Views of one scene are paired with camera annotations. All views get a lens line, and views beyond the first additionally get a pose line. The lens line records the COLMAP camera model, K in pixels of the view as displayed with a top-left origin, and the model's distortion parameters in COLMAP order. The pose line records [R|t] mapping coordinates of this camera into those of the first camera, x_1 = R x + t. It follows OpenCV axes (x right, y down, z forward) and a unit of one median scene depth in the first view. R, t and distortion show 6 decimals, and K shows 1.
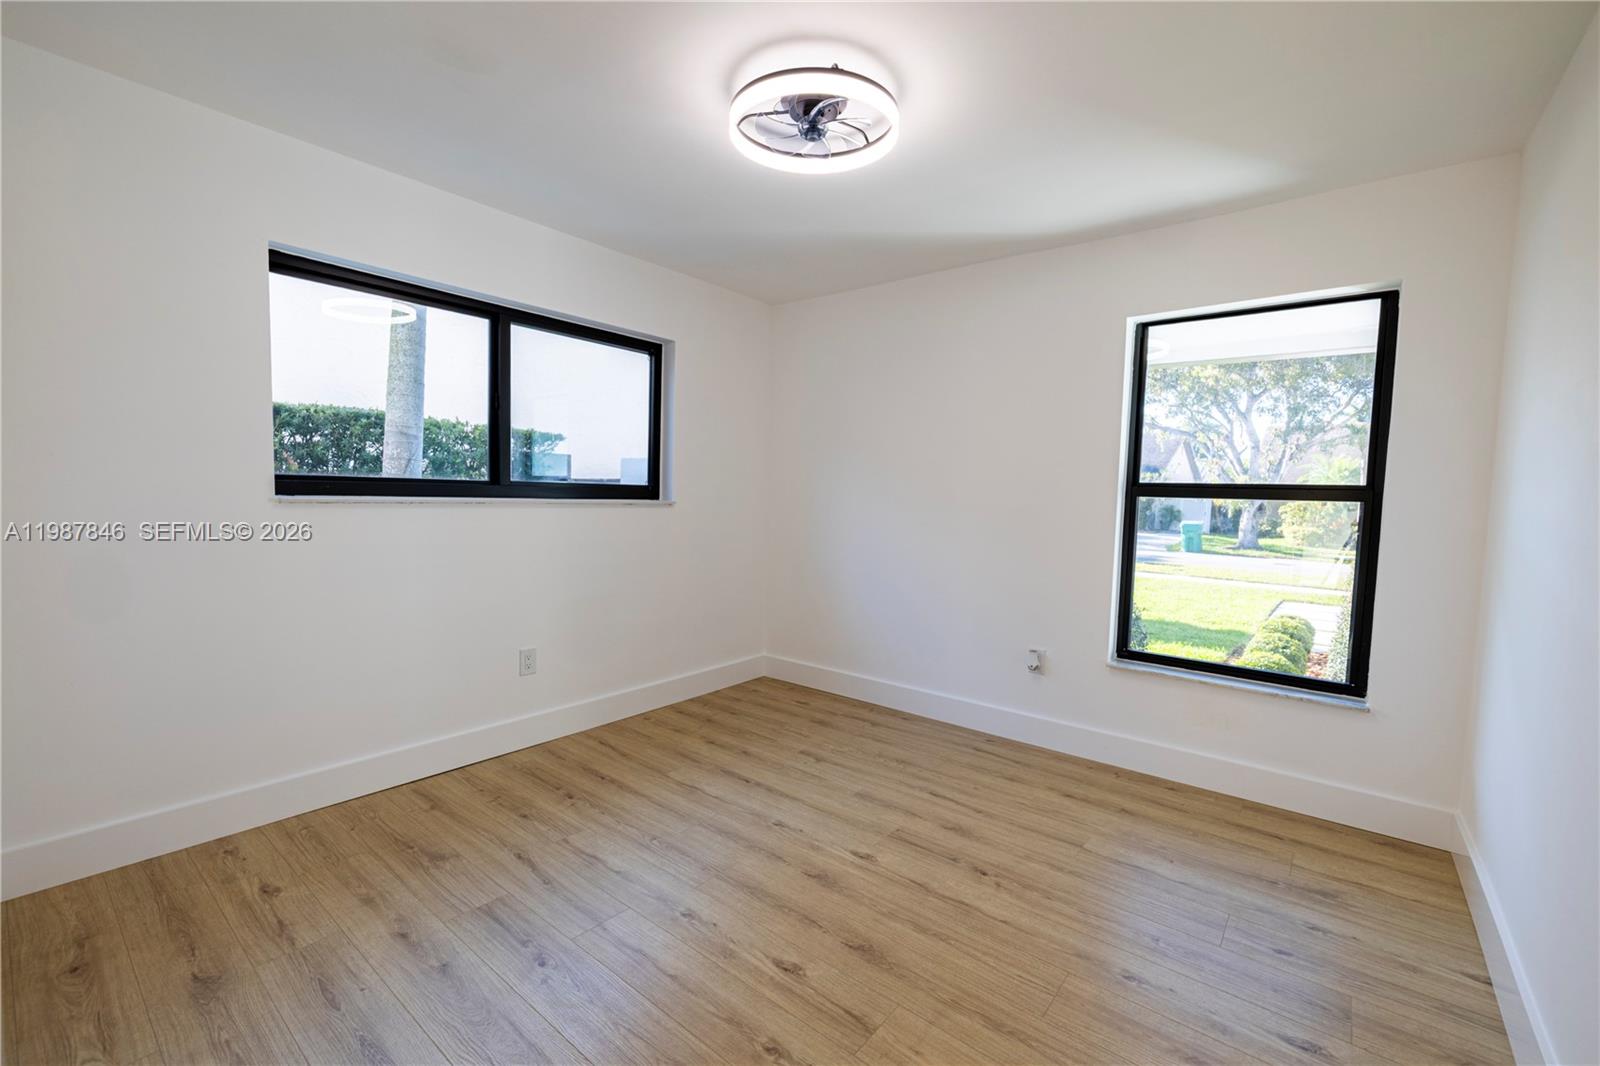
lens RADIAL K [[678.7, 0, 799.7], [0, 678.7, 536.5], [0, 0, 1]] dist [0.000656, 0.000194]
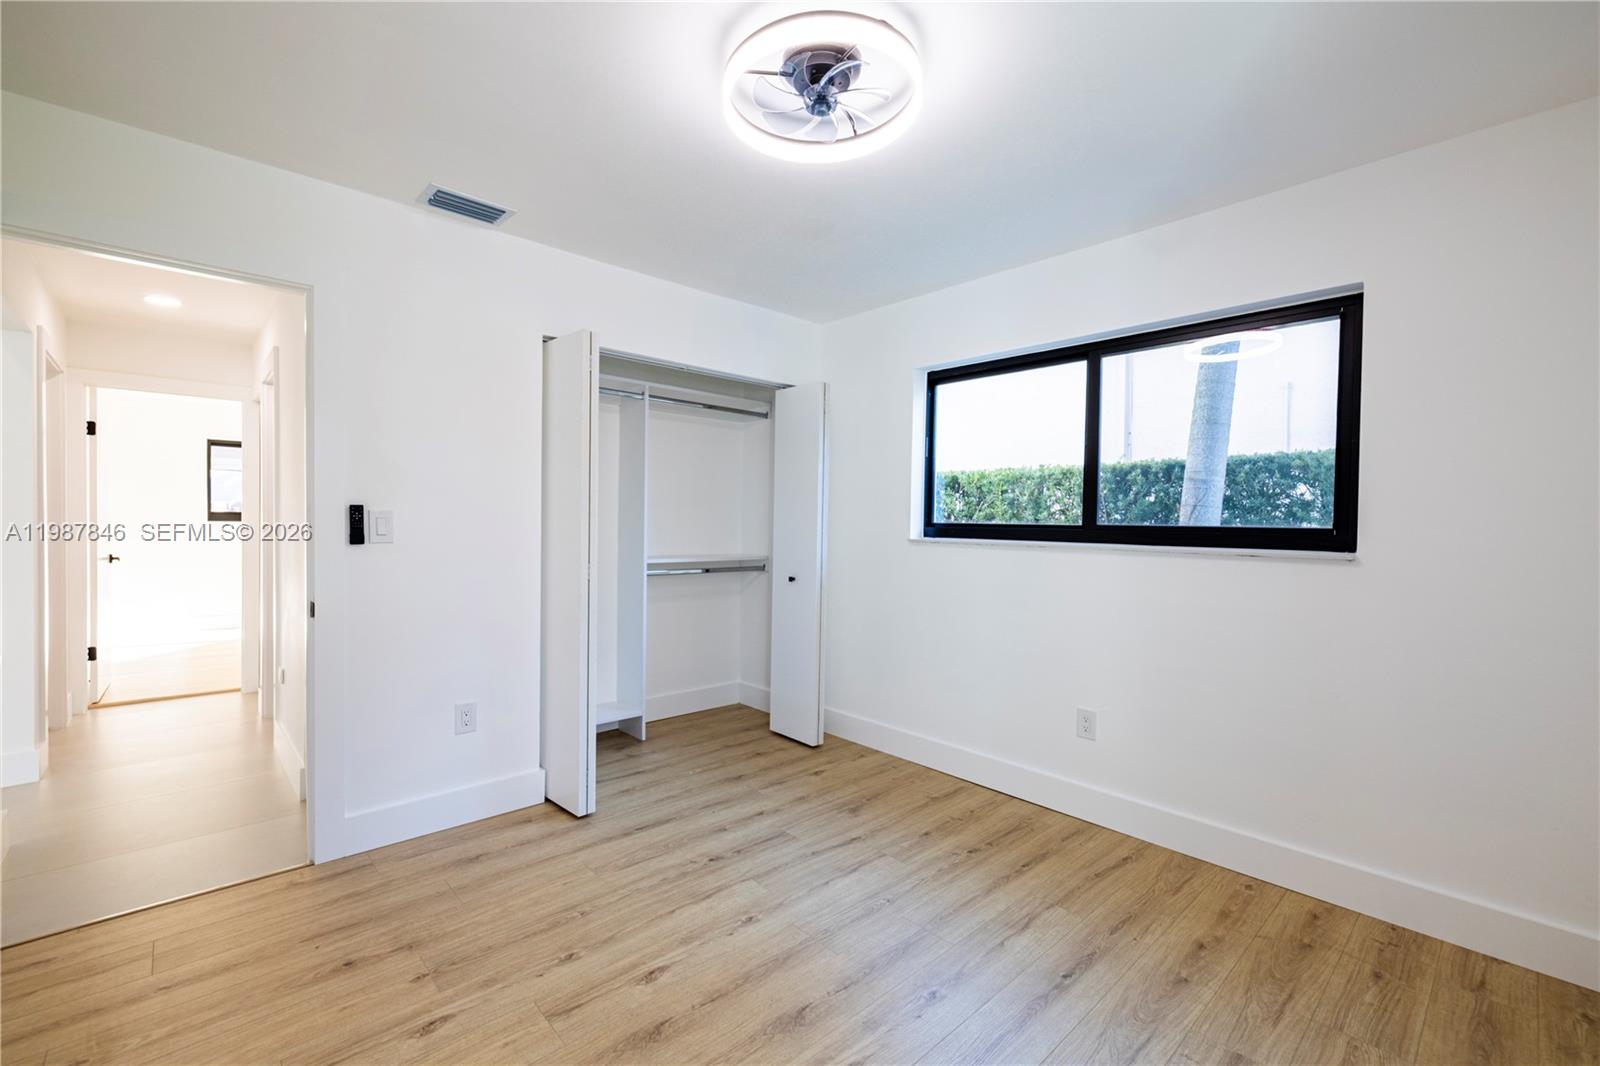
lens RADIAL K [[678.7, 0, 792.4], [0, 678.7, 535.9], [0, 0, 1]] dist [0.000656, 0.000194]
pose [[-0.158928, -0.008641, -0.987252, 0.623208], [-0.082663, 0.996567, 0.004585, -0.041067], [0.983824, 0.082338, -0.159097, 0.830084]]
